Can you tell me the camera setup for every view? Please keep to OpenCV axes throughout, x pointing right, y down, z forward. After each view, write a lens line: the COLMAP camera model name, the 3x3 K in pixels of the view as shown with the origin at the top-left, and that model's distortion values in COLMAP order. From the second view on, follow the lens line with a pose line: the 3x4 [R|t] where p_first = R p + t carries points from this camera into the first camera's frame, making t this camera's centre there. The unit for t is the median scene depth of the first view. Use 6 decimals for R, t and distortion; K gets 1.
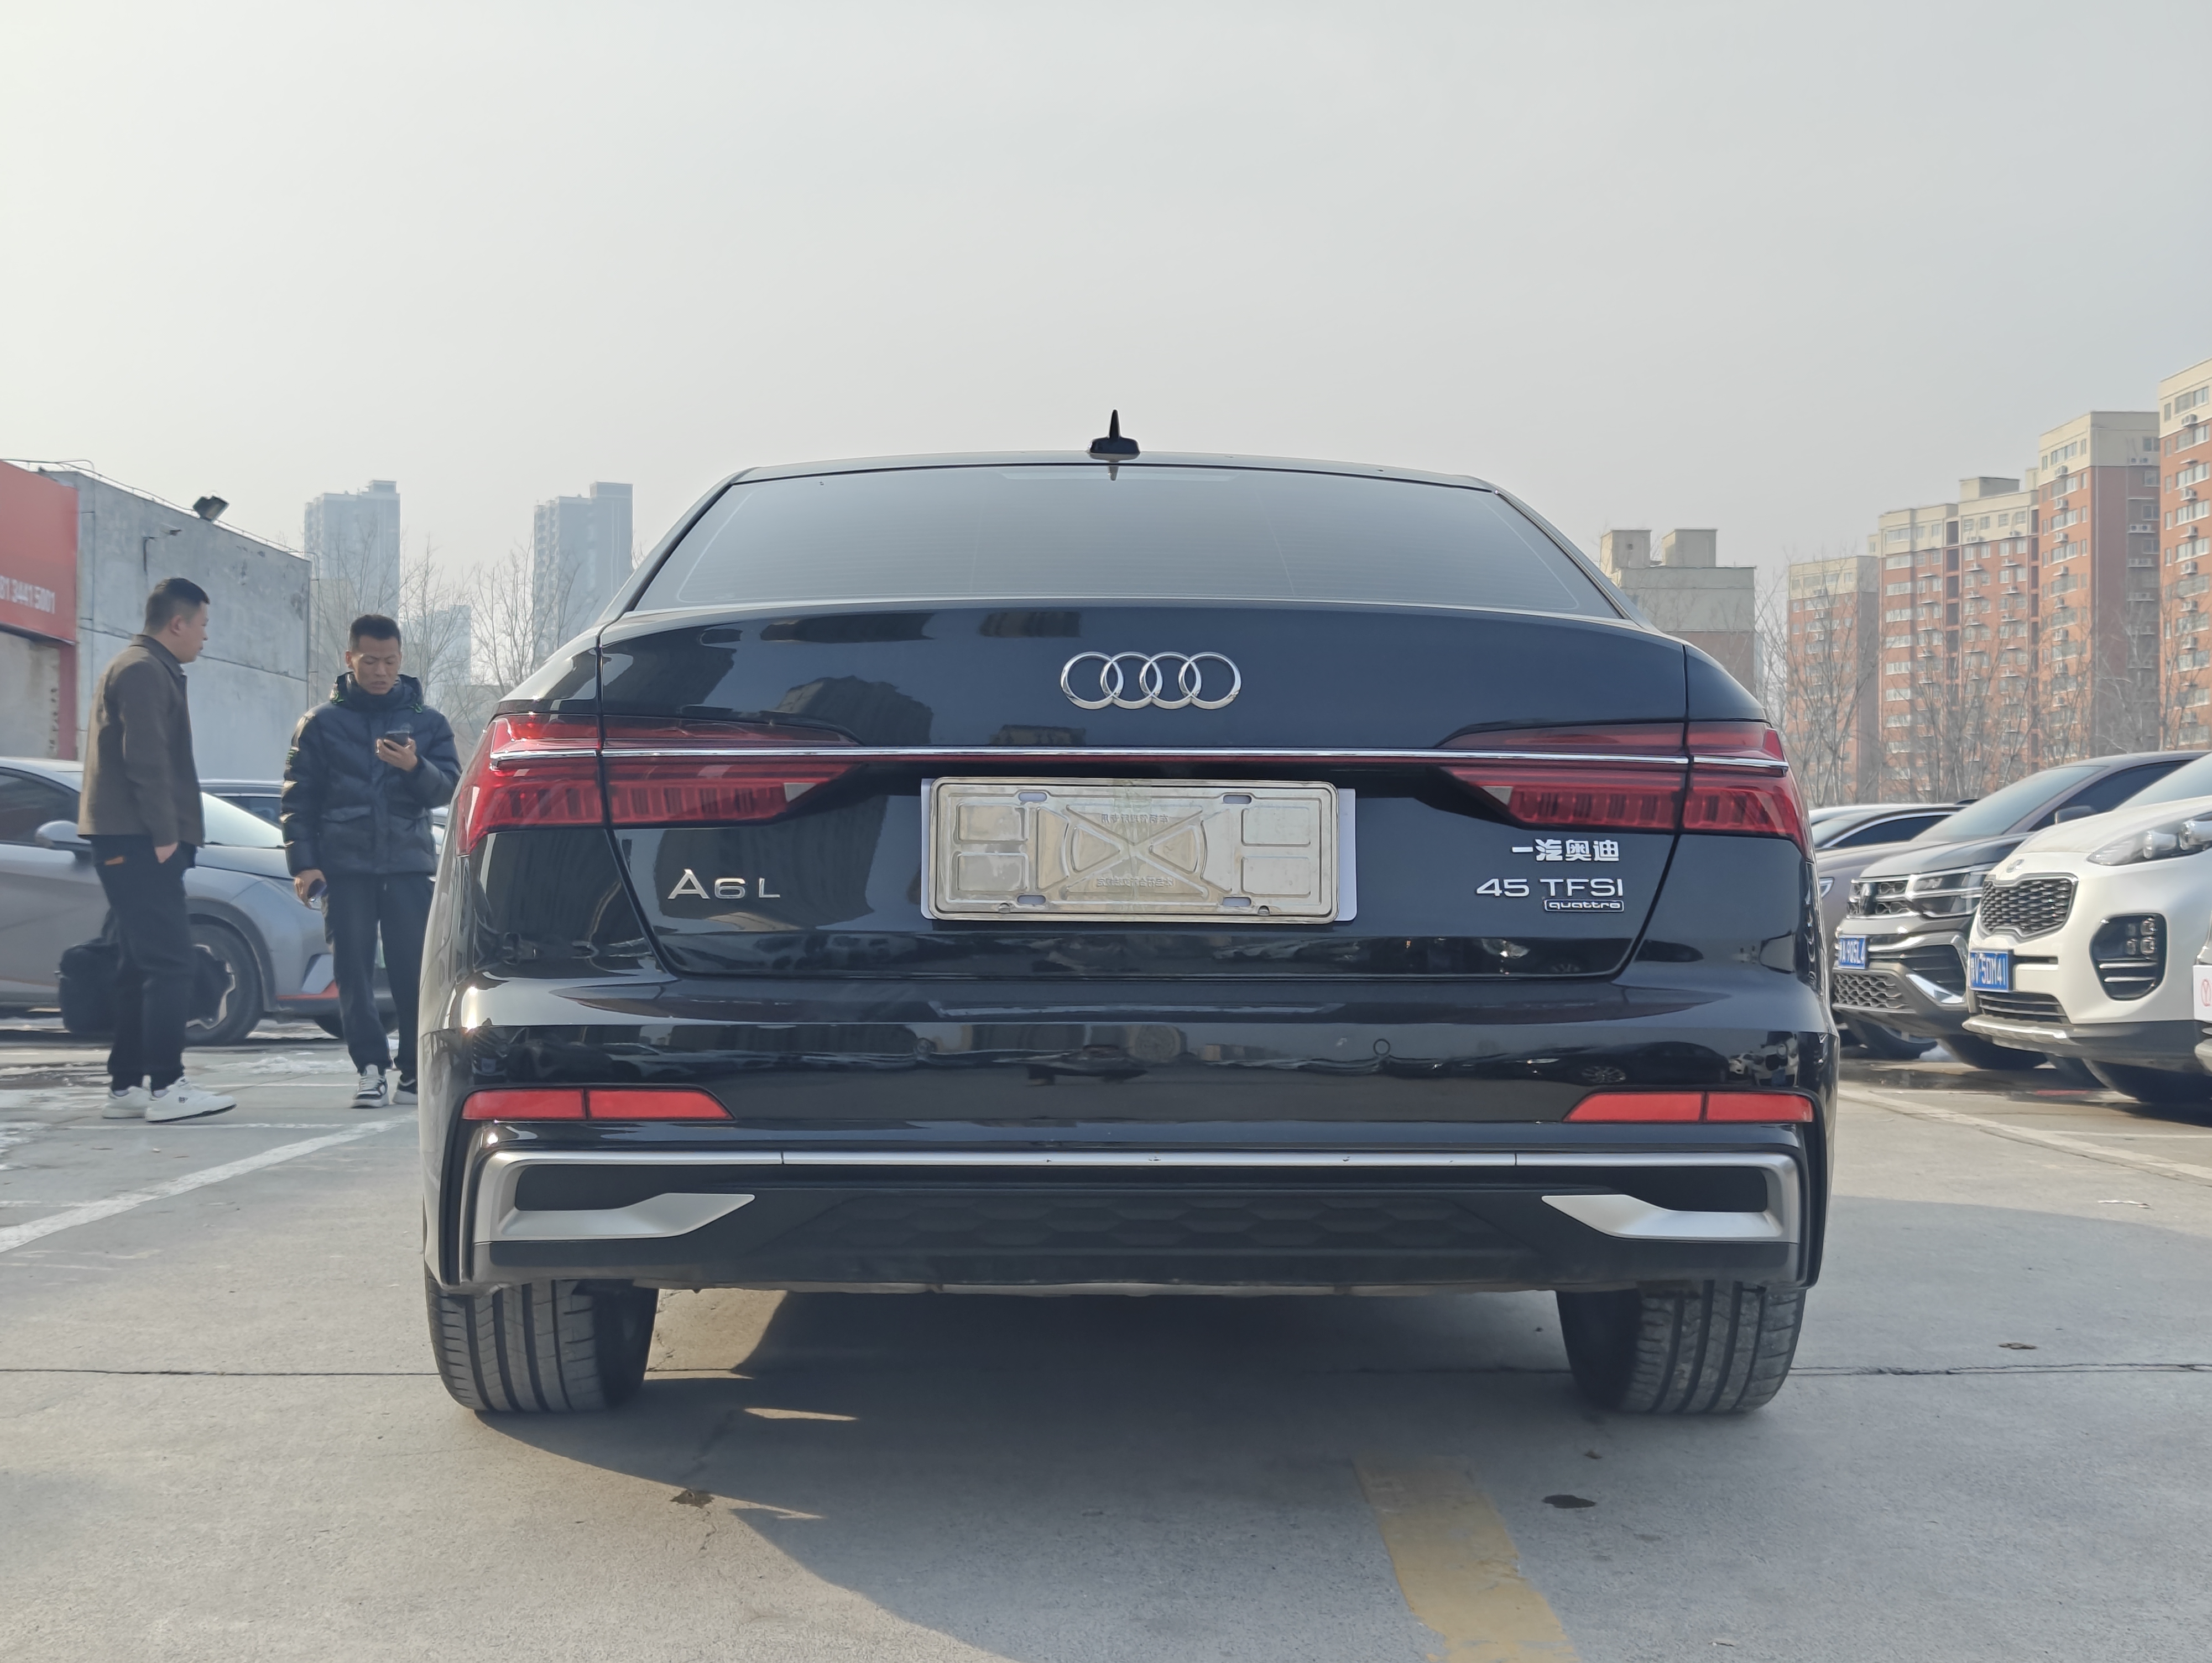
lens RADIAL K [[3314.1, 0, 1138.6], [0, 3314.1, 833.1], [0, 0, 1]] dist [-0.014235, 0.220720]
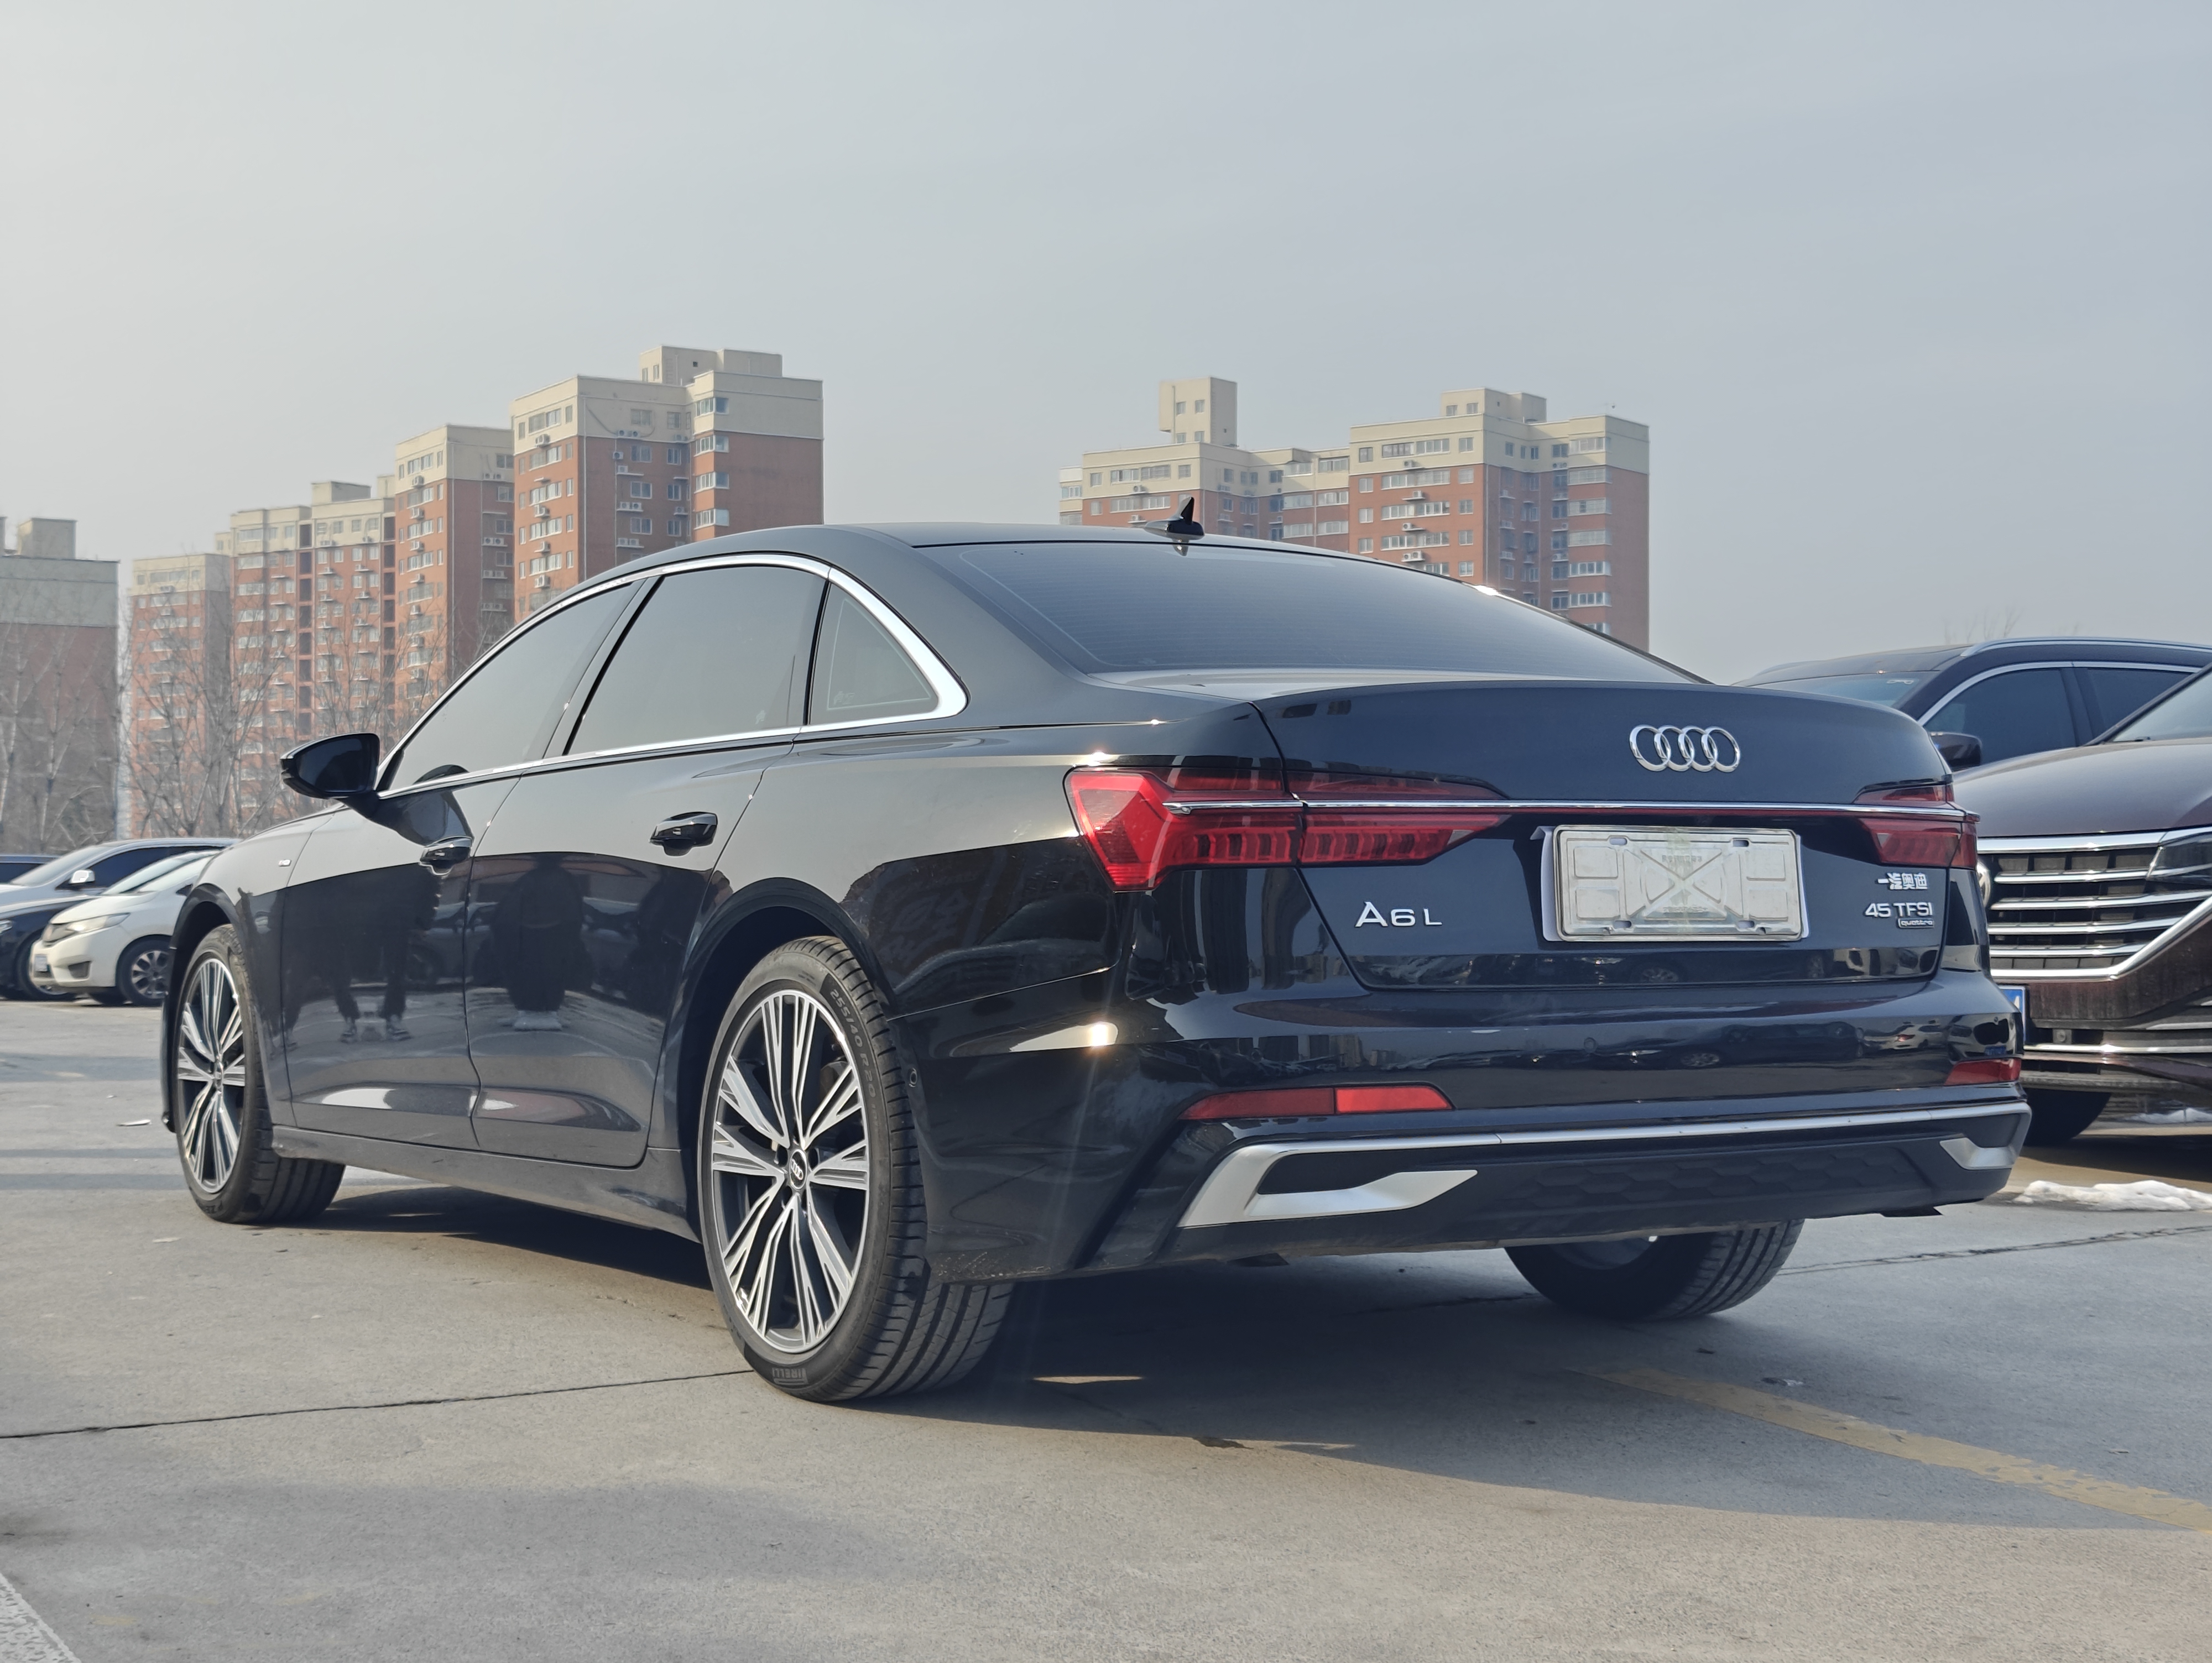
lens RADIAL K [[3334.4, 0, 1106.0], [0, 3334.4, 831.5], [0, 0, 1]] dist [0.140411, 0.004269]
pose [[0.859597, 0.001030, 0.510971, -0.136861], [-0.001078, 0.999999, -0.000203, -0.002303], [-0.510971, -0.000376, 0.859598, 0.002676]]
